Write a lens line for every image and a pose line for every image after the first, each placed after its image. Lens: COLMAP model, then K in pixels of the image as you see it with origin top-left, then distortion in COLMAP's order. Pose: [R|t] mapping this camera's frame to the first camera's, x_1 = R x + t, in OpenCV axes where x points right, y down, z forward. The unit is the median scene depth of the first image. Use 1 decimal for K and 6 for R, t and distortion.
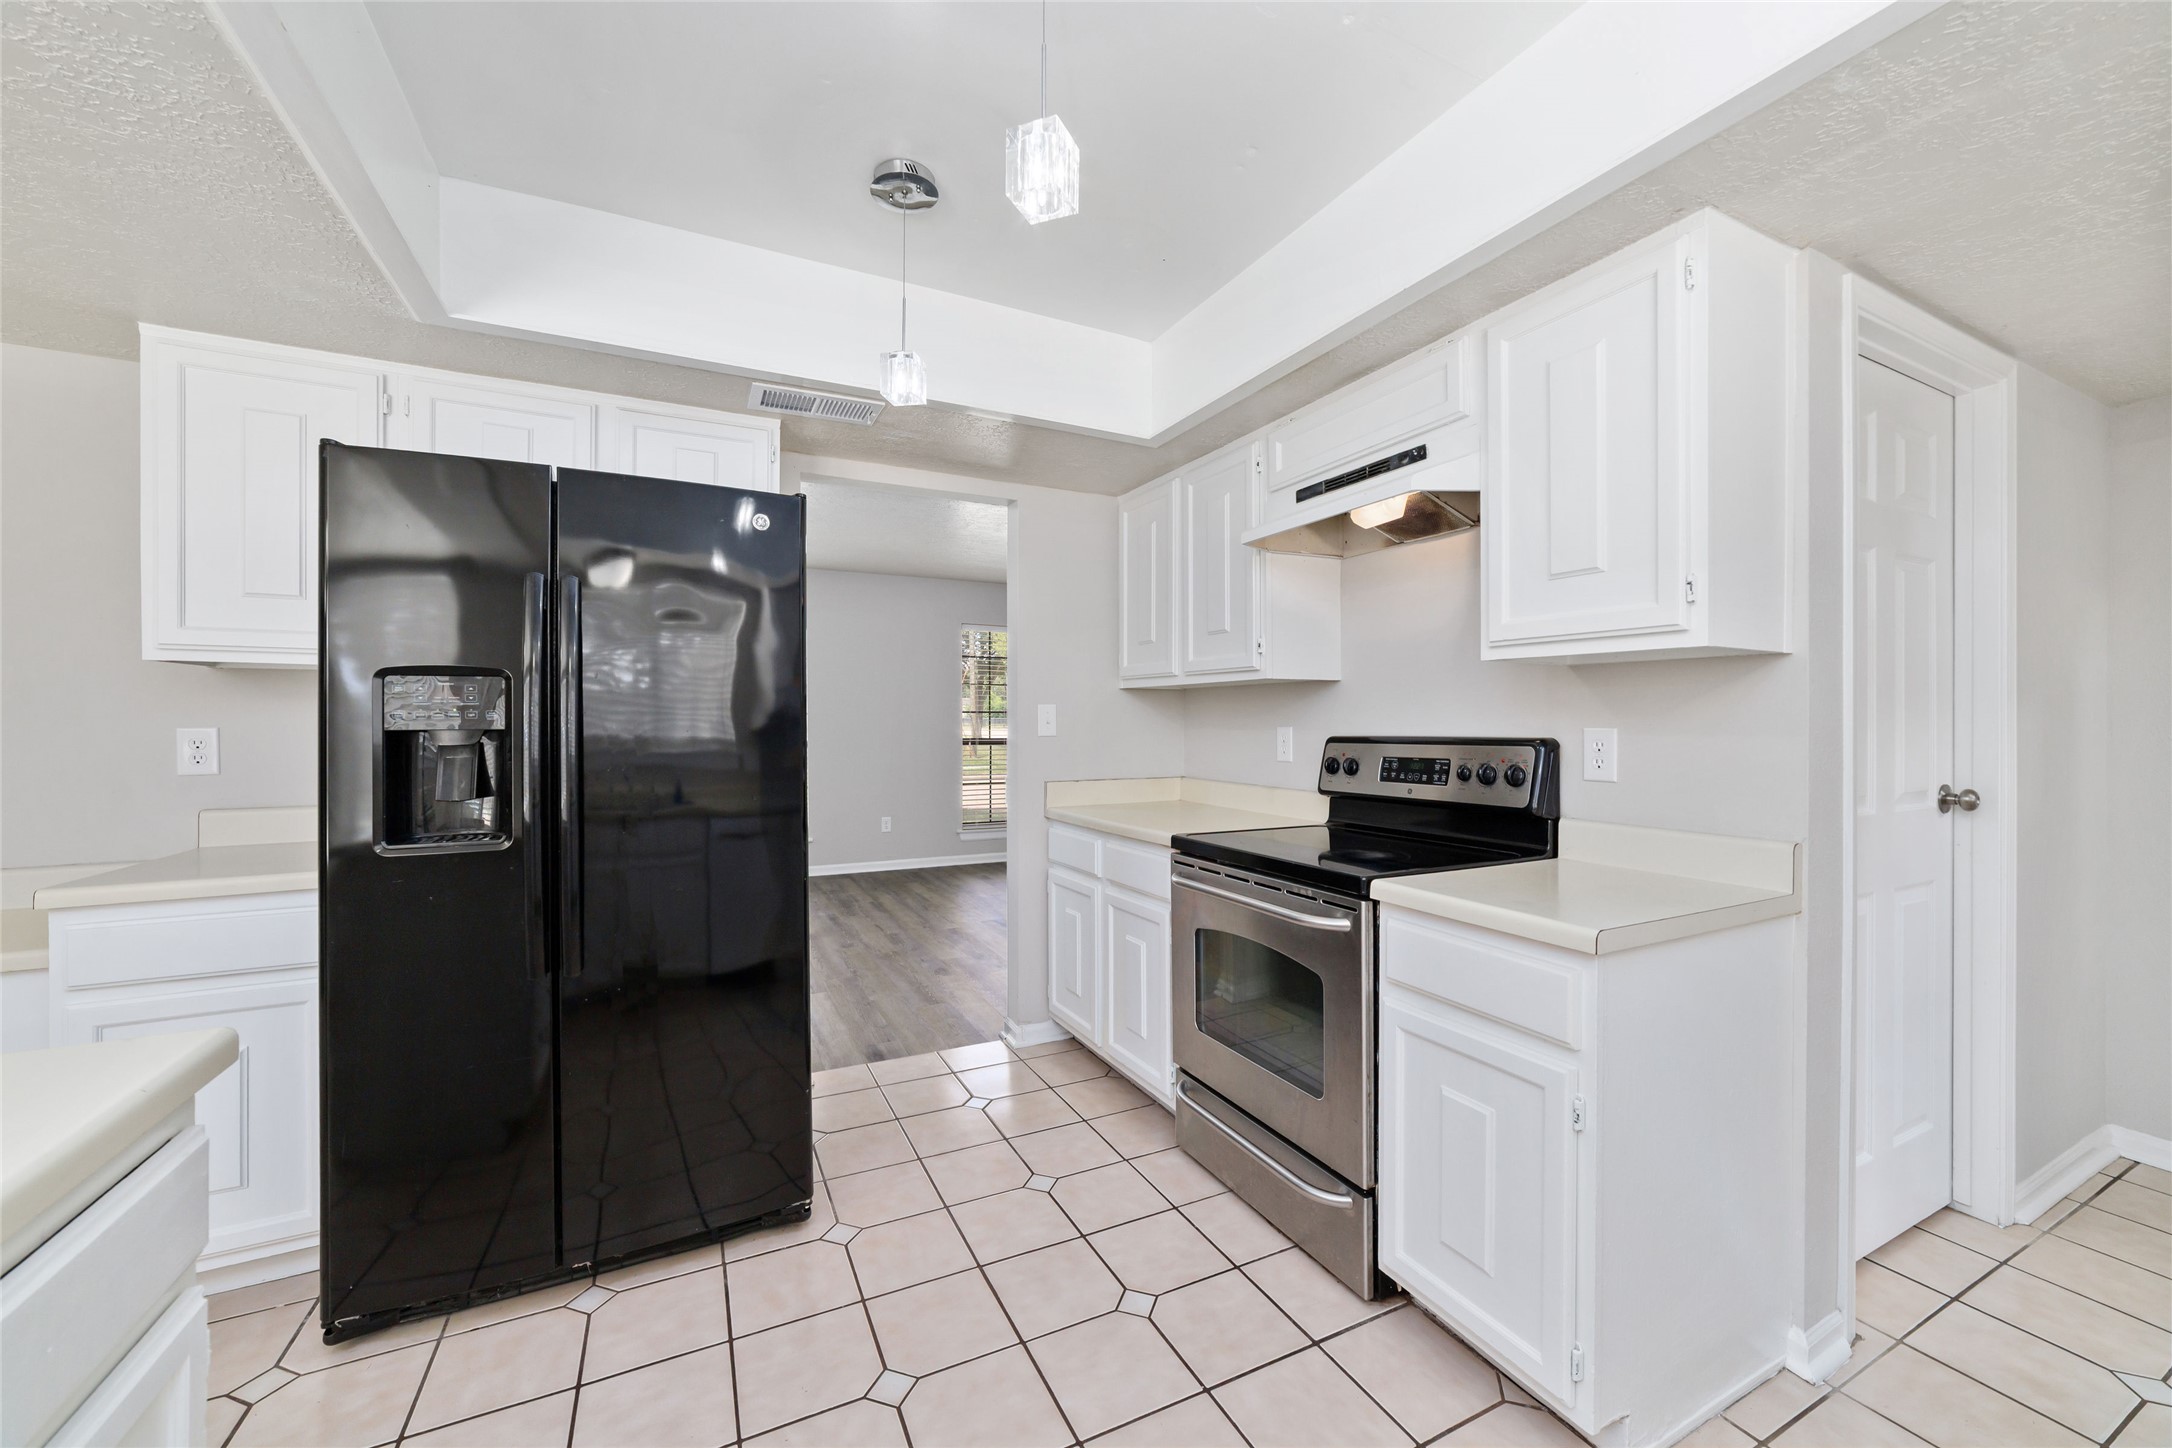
lens RADIAL K [[827.9, 0, 1091.1], [0, 827.9, 719.8], [0, 0, 1]] dist [-0.009808, -0.000033]
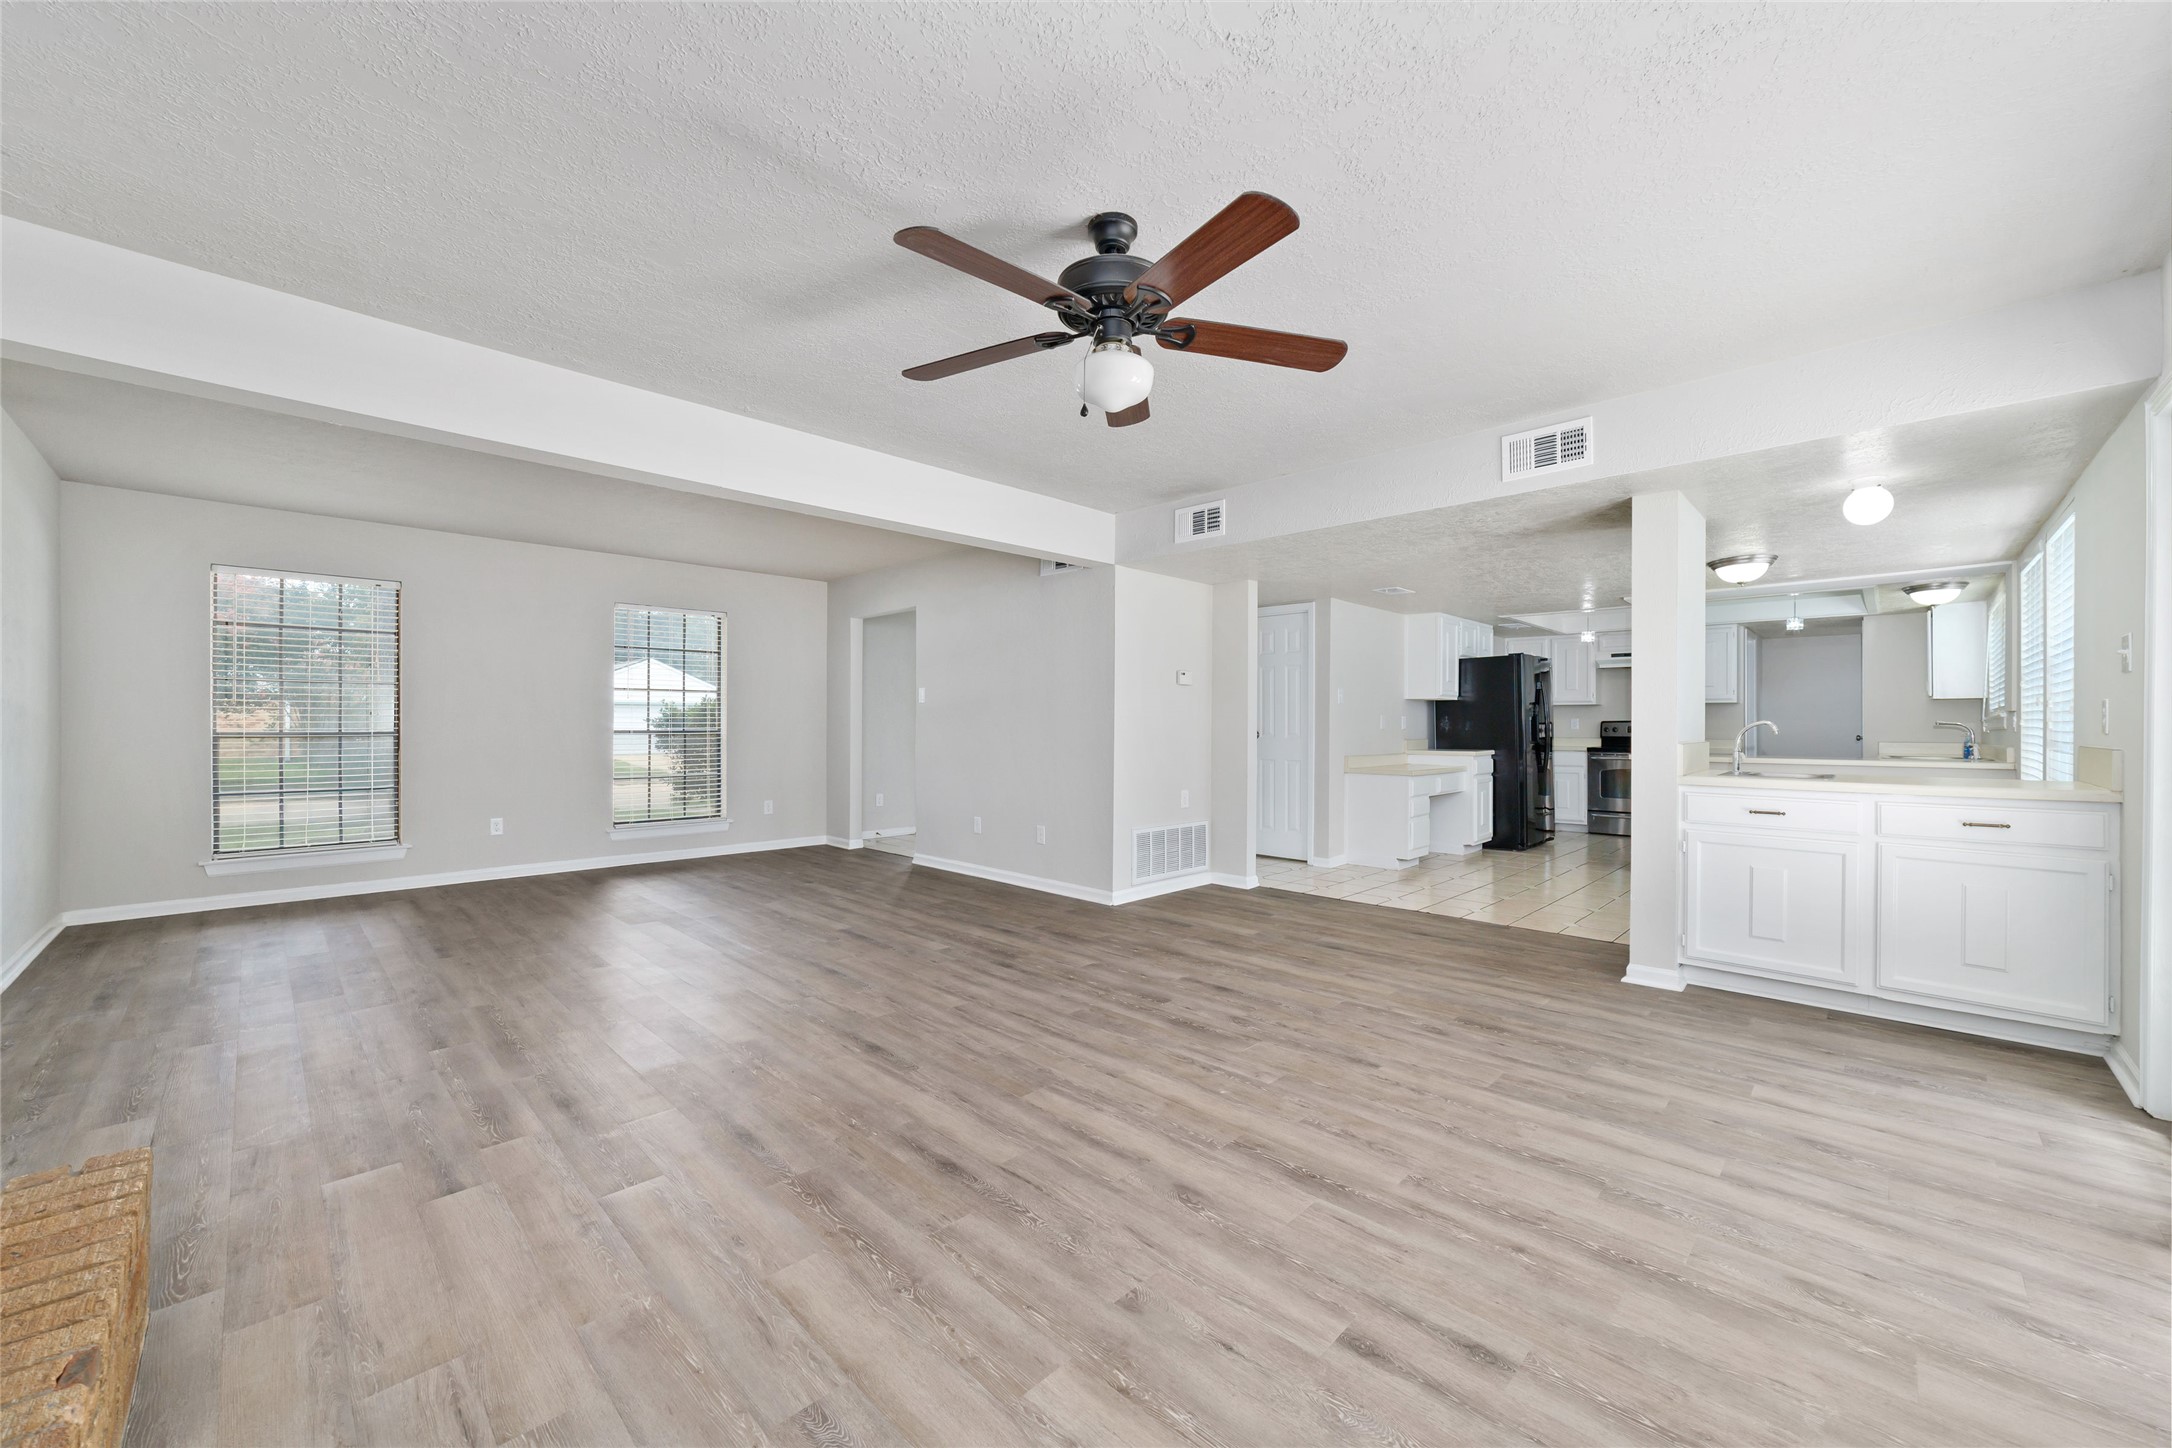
lens RADIAL K [[827.9, 0, 1091.1], [0, 827.9, 719.8], [0, 0, 1]] dist [-0.009808, -0.000033]
pose [[0.945297, -0.001635, 0.326208, -3.228619], [0.002296, 0.999996, -0.001641, 0.017014], [-0.326204, 0.002300, 0.945297, -1.766796]]
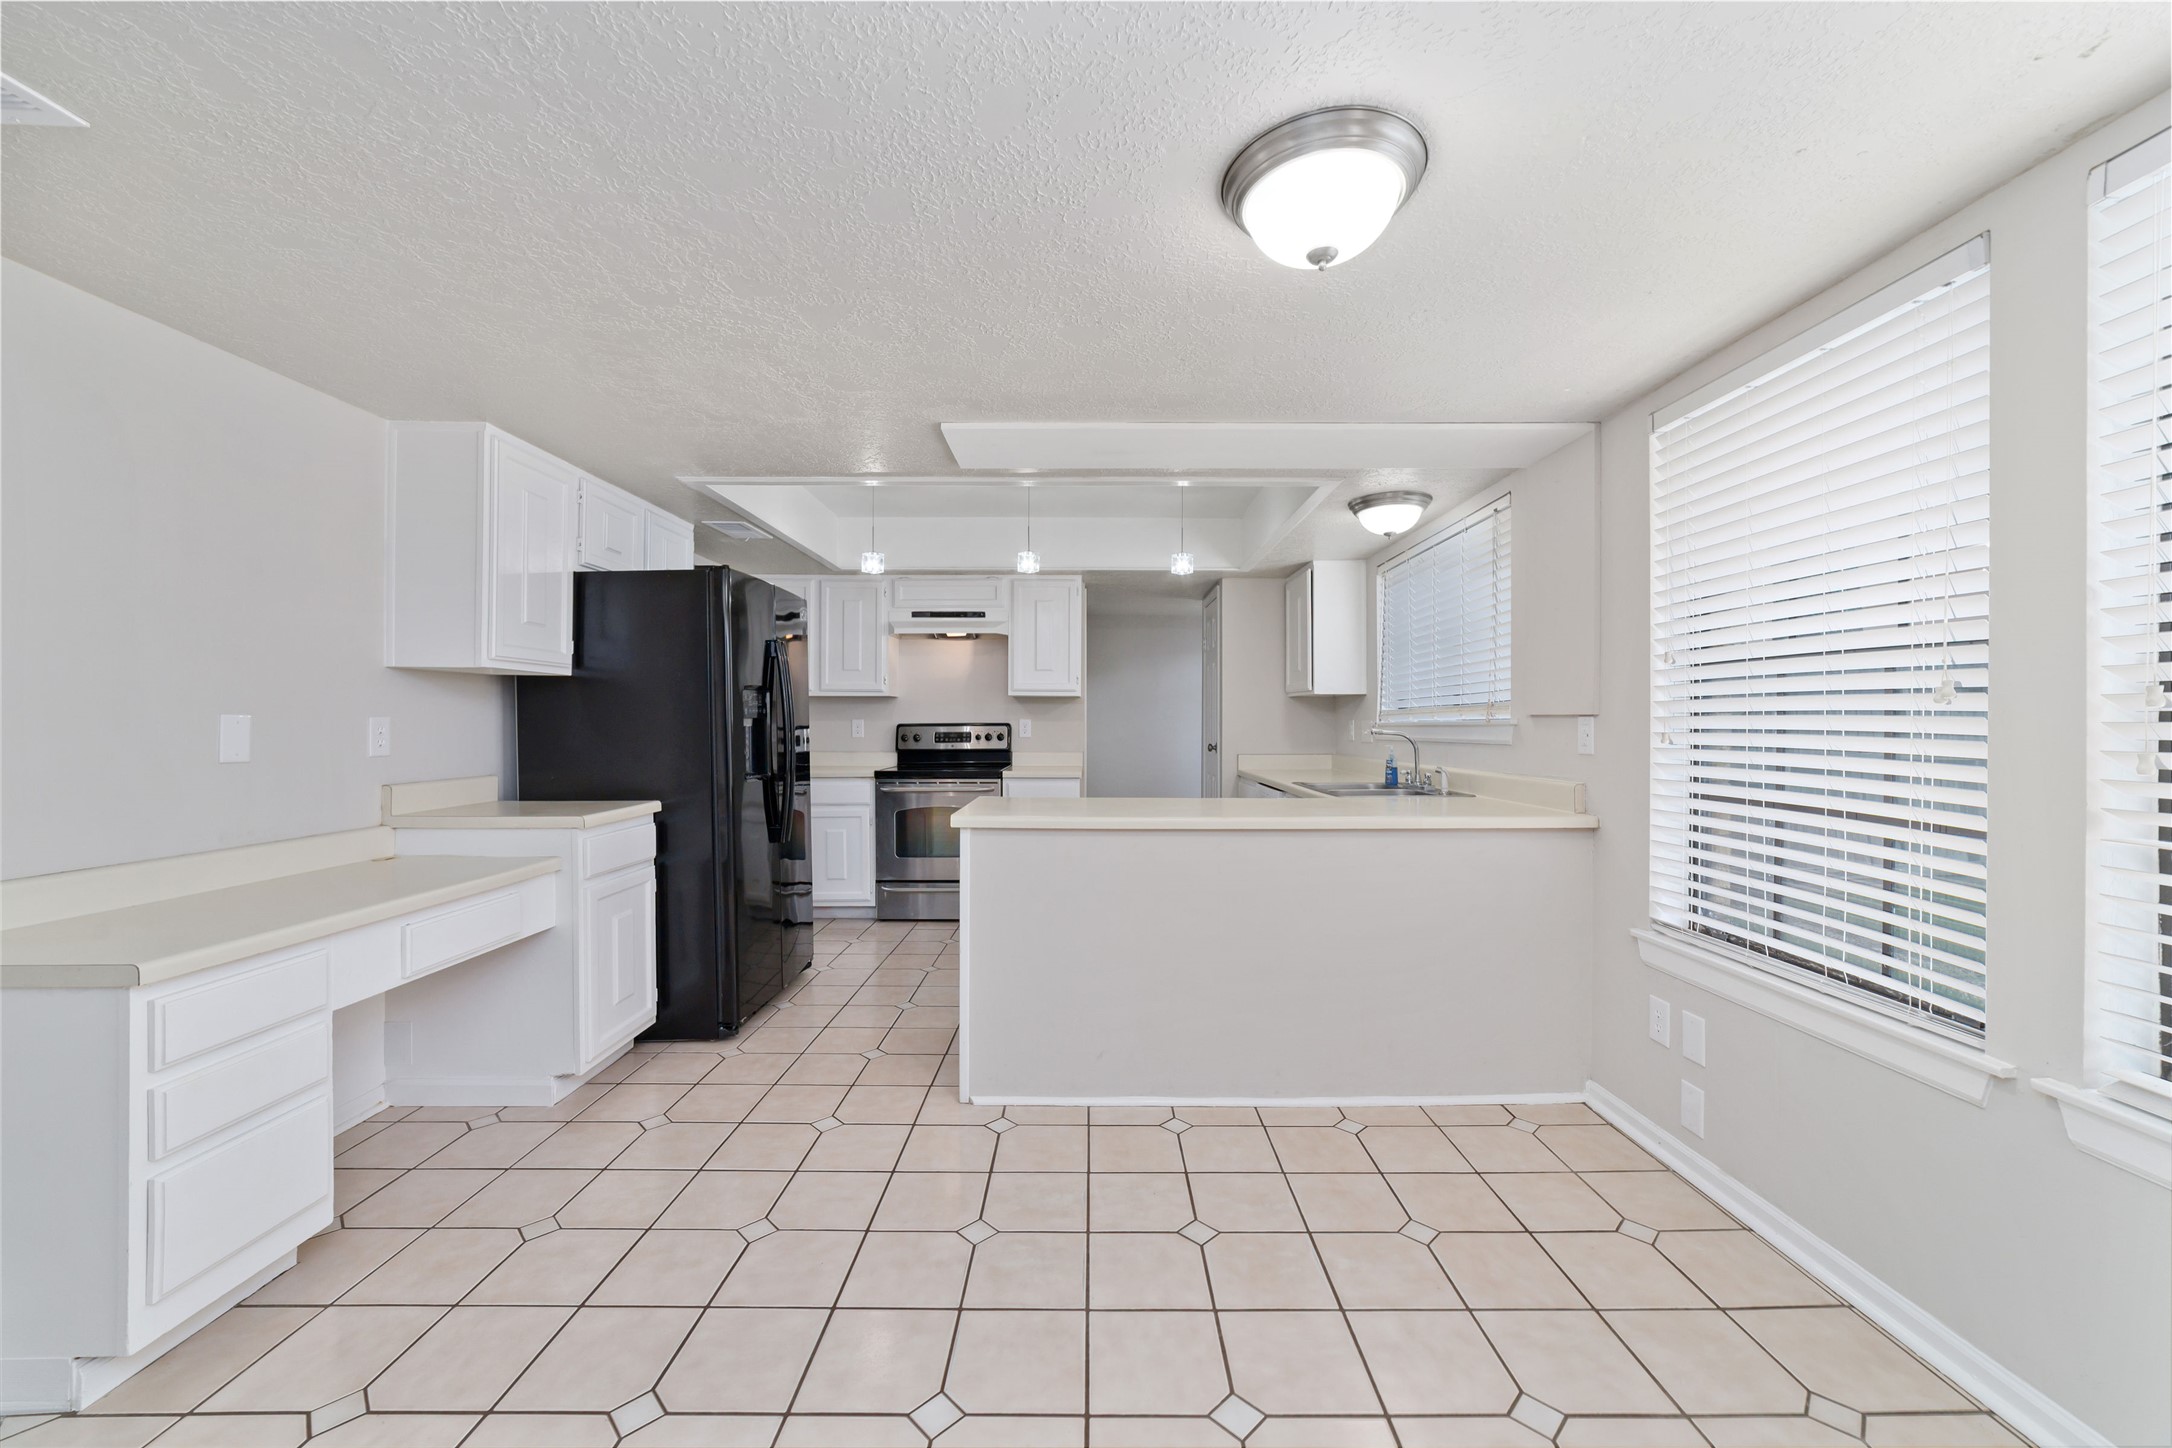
lens RADIAL K [[827.9, 0, 1091.1], [0, 827.9, 719.8], [0, 0, 1]] dist [-0.009808, -0.000033]
pose [[0.443996, -0.004171, 0.896019, -1.546982], [-0.001999, 0.999982, 0.005646, -0.003580], [-0.896026, -0.004298, 0.443980, -0.412443]]
